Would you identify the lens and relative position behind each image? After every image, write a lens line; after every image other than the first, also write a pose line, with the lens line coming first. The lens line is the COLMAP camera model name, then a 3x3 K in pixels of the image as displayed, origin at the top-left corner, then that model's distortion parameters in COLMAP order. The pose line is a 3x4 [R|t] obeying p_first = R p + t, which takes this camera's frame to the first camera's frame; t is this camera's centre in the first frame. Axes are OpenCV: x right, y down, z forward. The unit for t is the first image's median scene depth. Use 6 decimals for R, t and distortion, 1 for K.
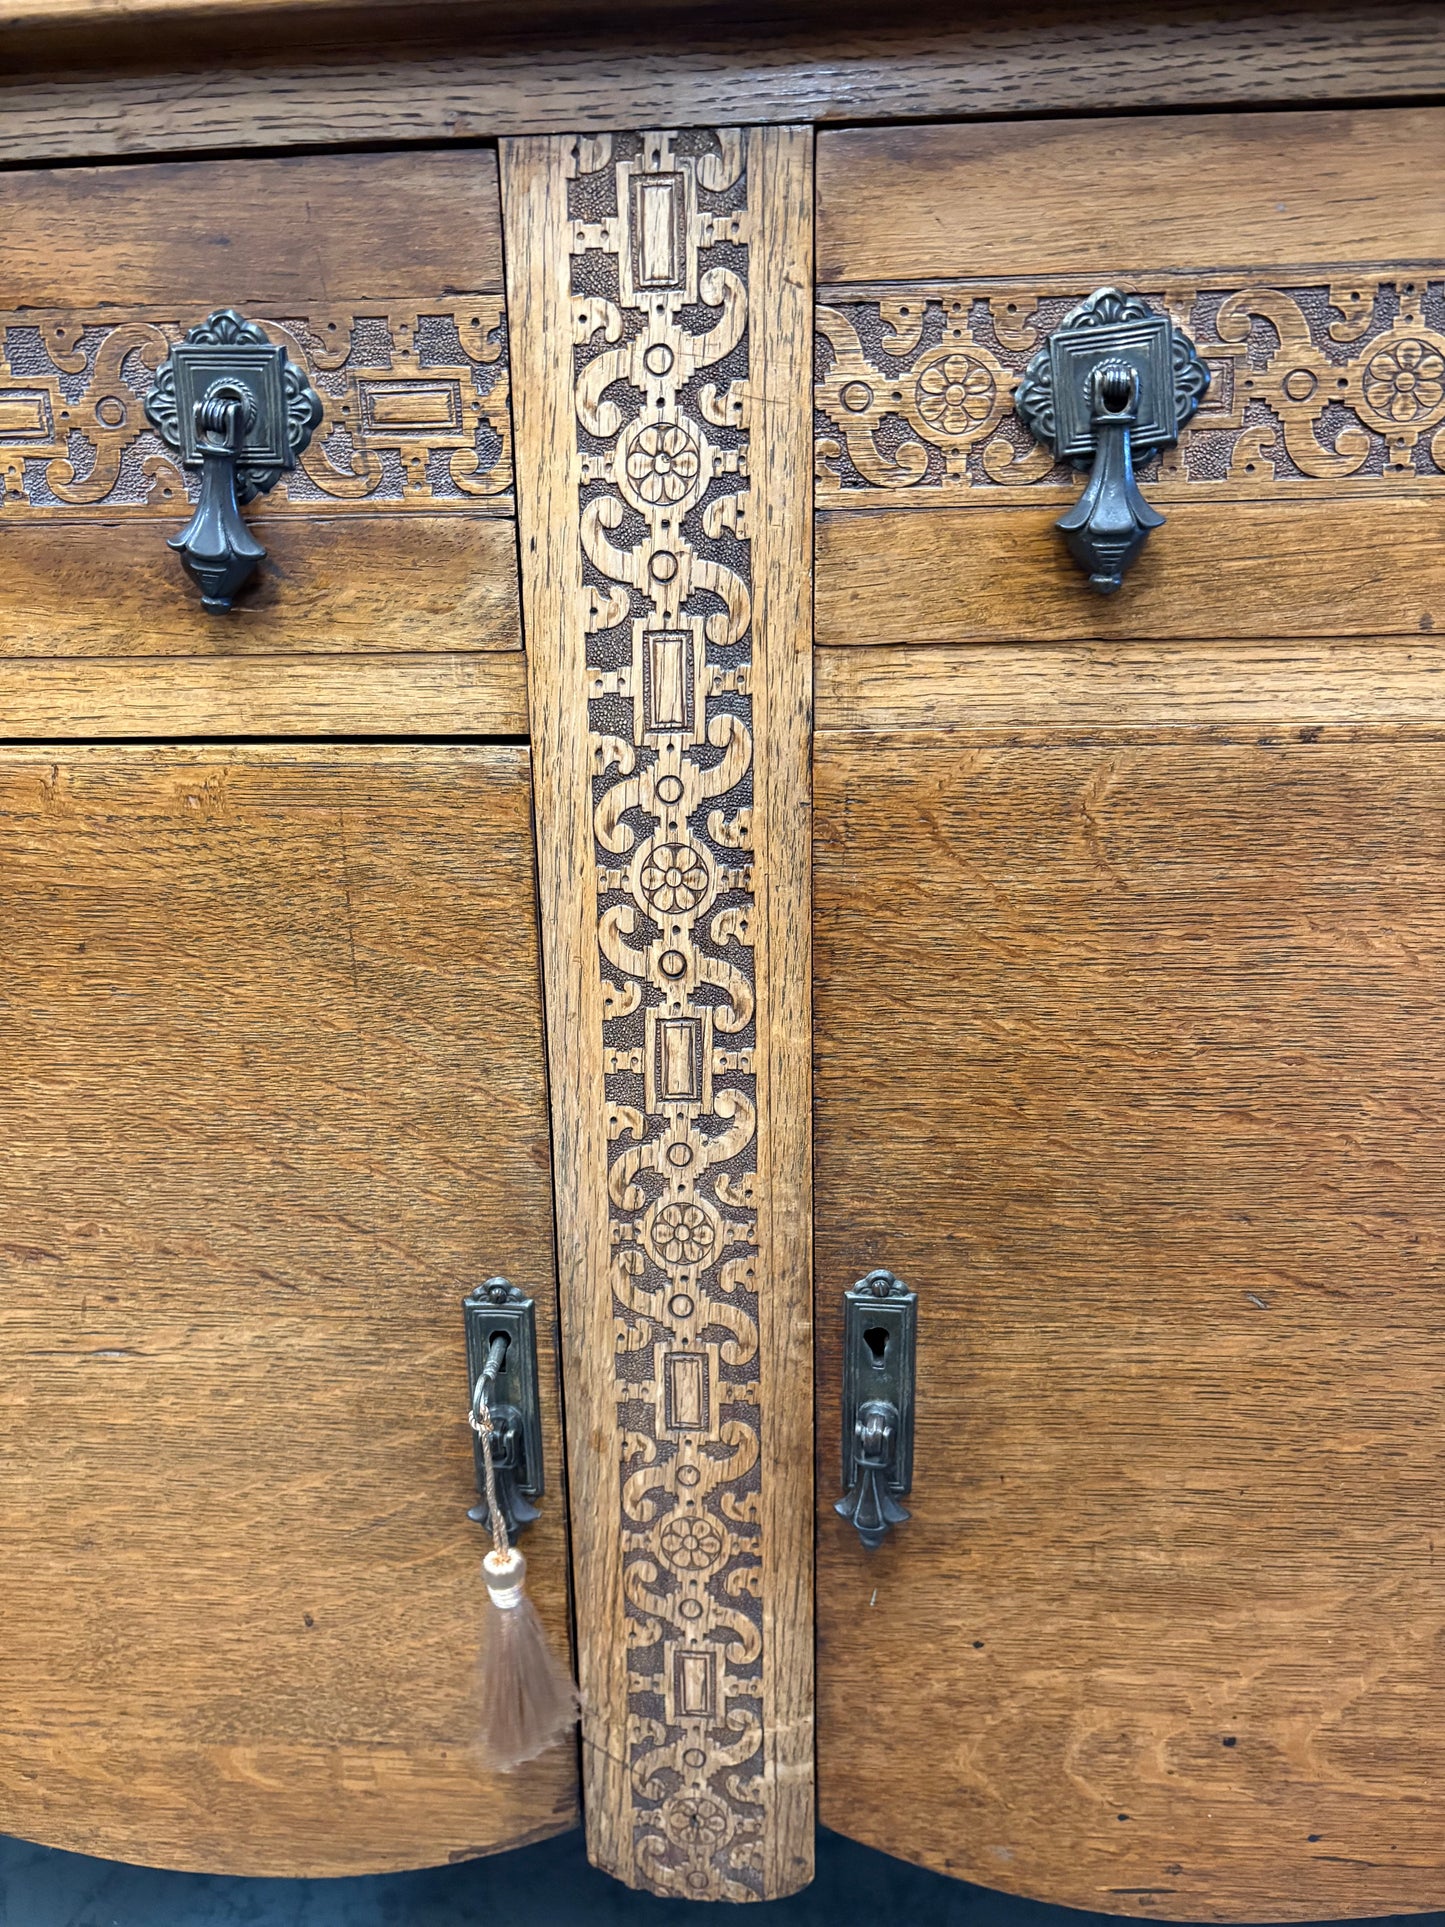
lens RADIAL K [[1472.6, 0, 719.0], [0, 1472.6, 960.0], [0, 0, 1]] dist [0.036545, -0.046255]
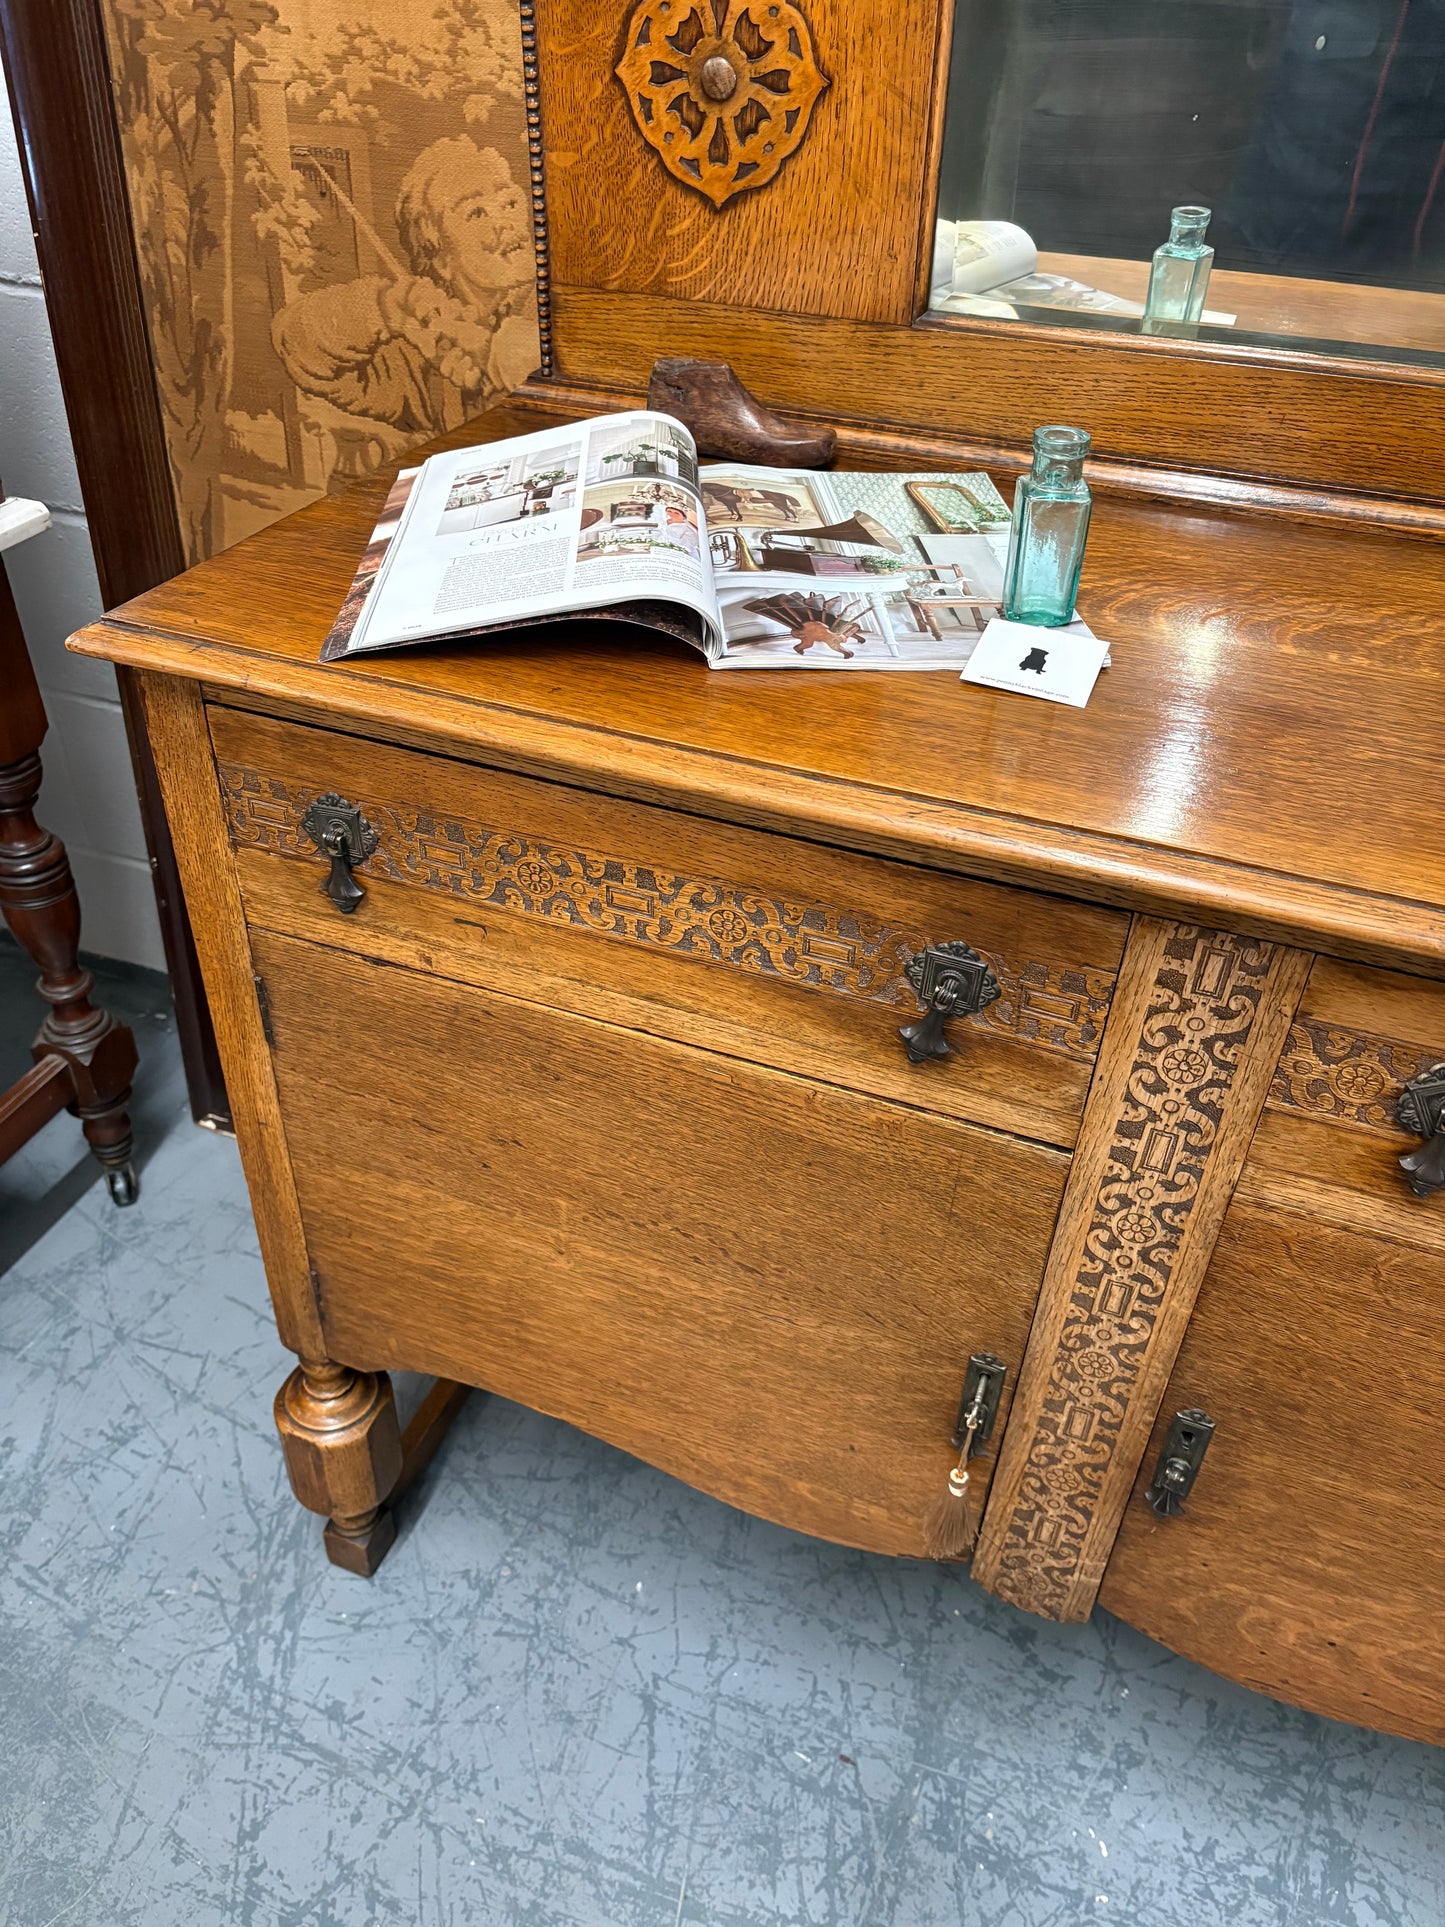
lens RADIAL K [[1472.6, 0, 716.8], [0, 1472.6, 963.6], [0, 0, 1]] dist [0.036545, -0.046255]
pose [[0.959459, 0.207194, -0.191075, -0.250141], [-0.127143, 0.923209, 0.362657, -0.967757], [0.251543, -0.323661, 0.912124, -0.709186]]
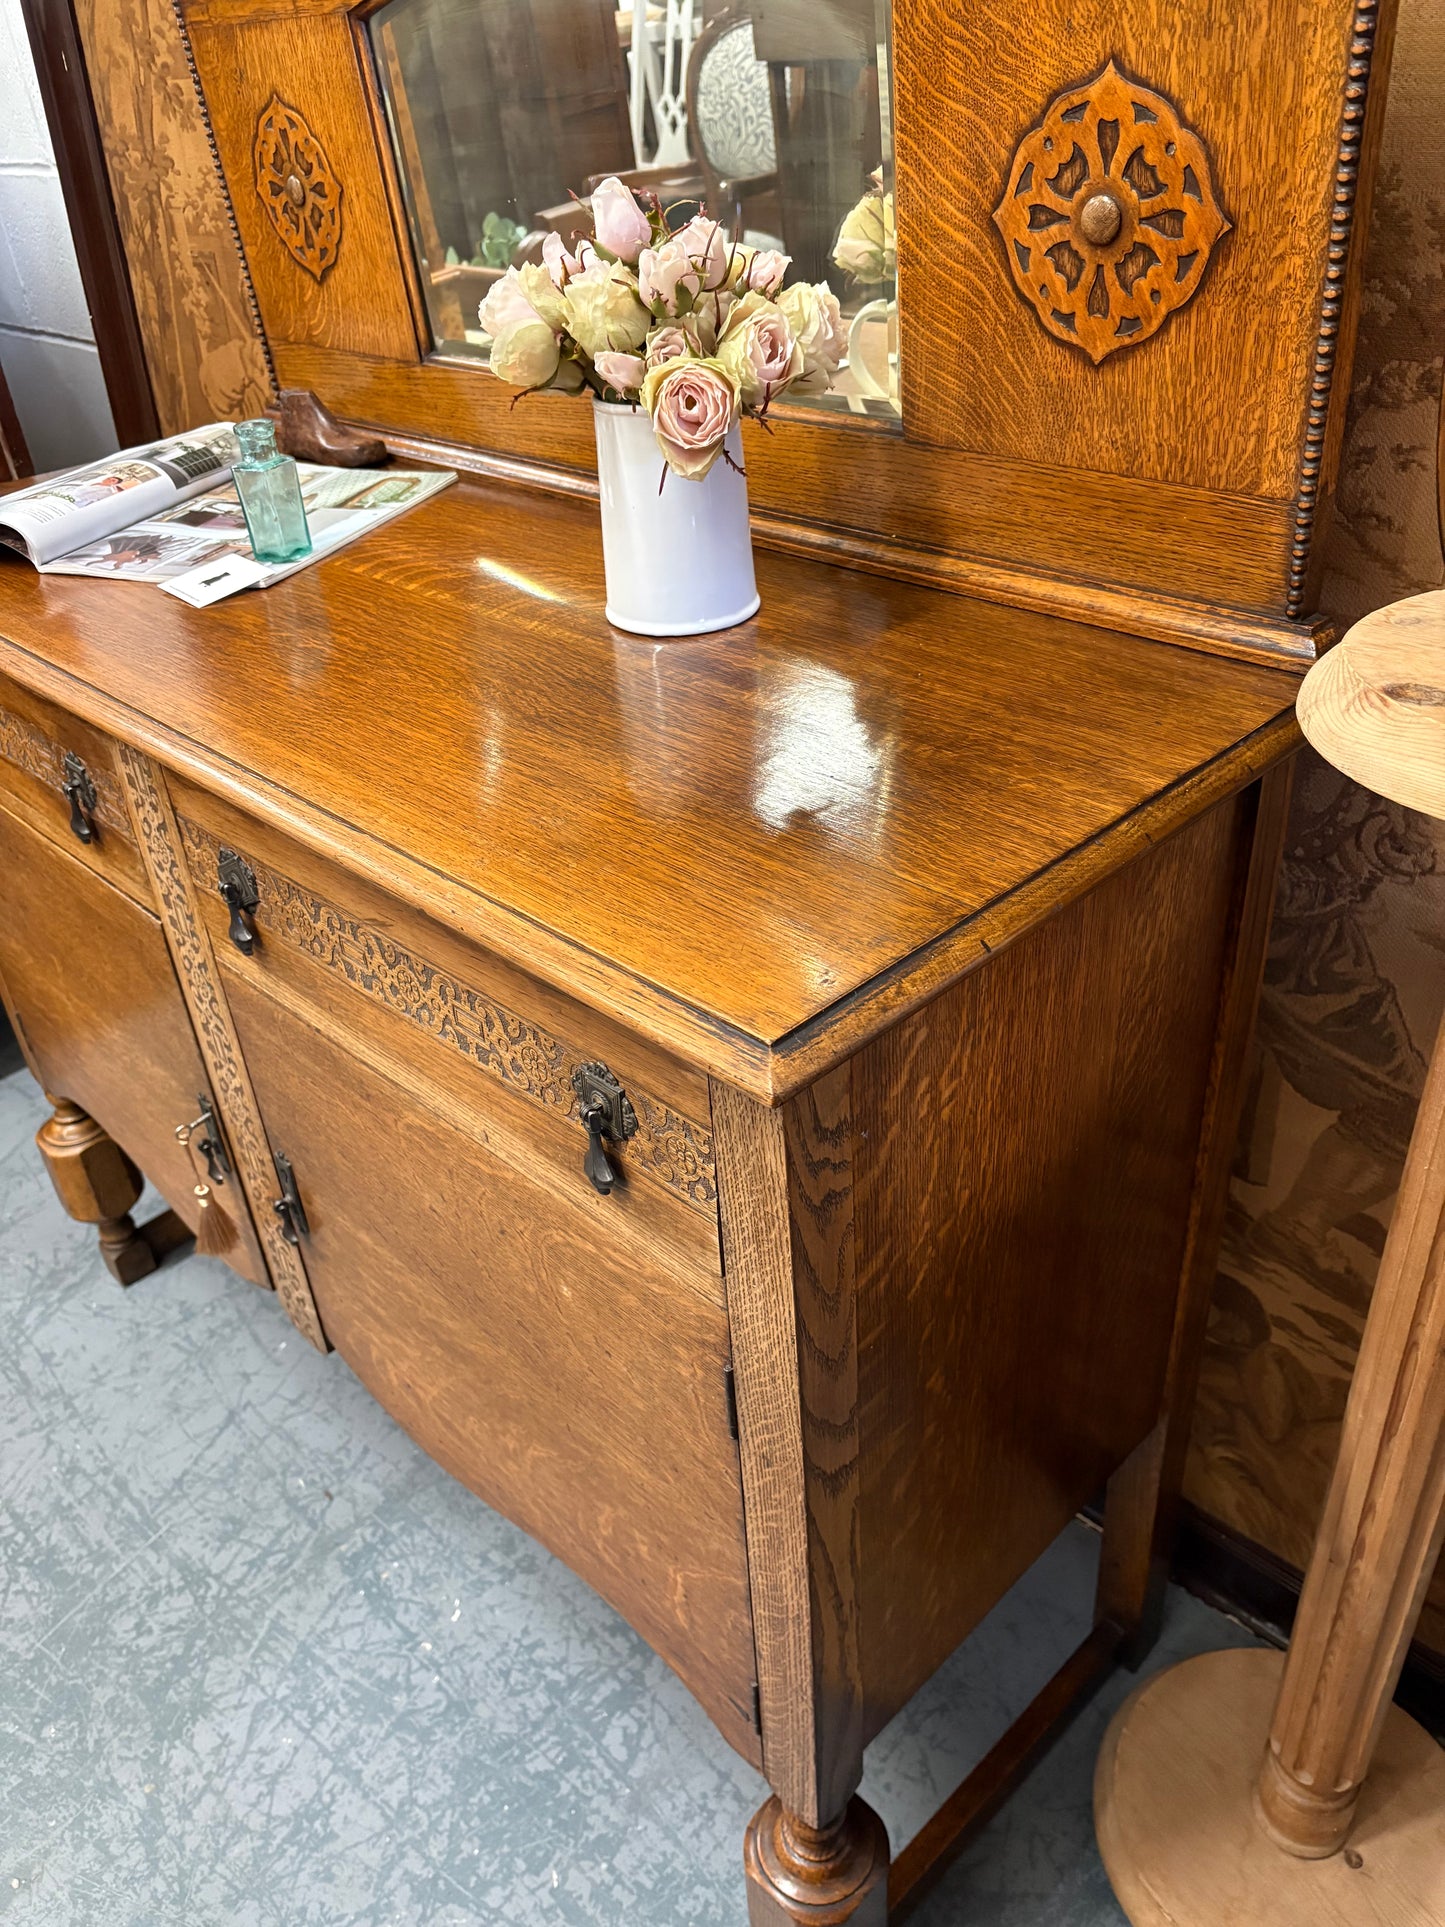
lens RADIAL K [[1472.6, 0, 706.9], [0, 1472.6, 961.8], [0, 0, 1]] dist [0.036545, -0.046255]
pose [[0.754826, 0.330503, -0.566574, 2.072157], [-0.131626, 0.922530, 0.362784, -1.138995], [0.642583, -0.199263, 0.739853, -0.322196]]
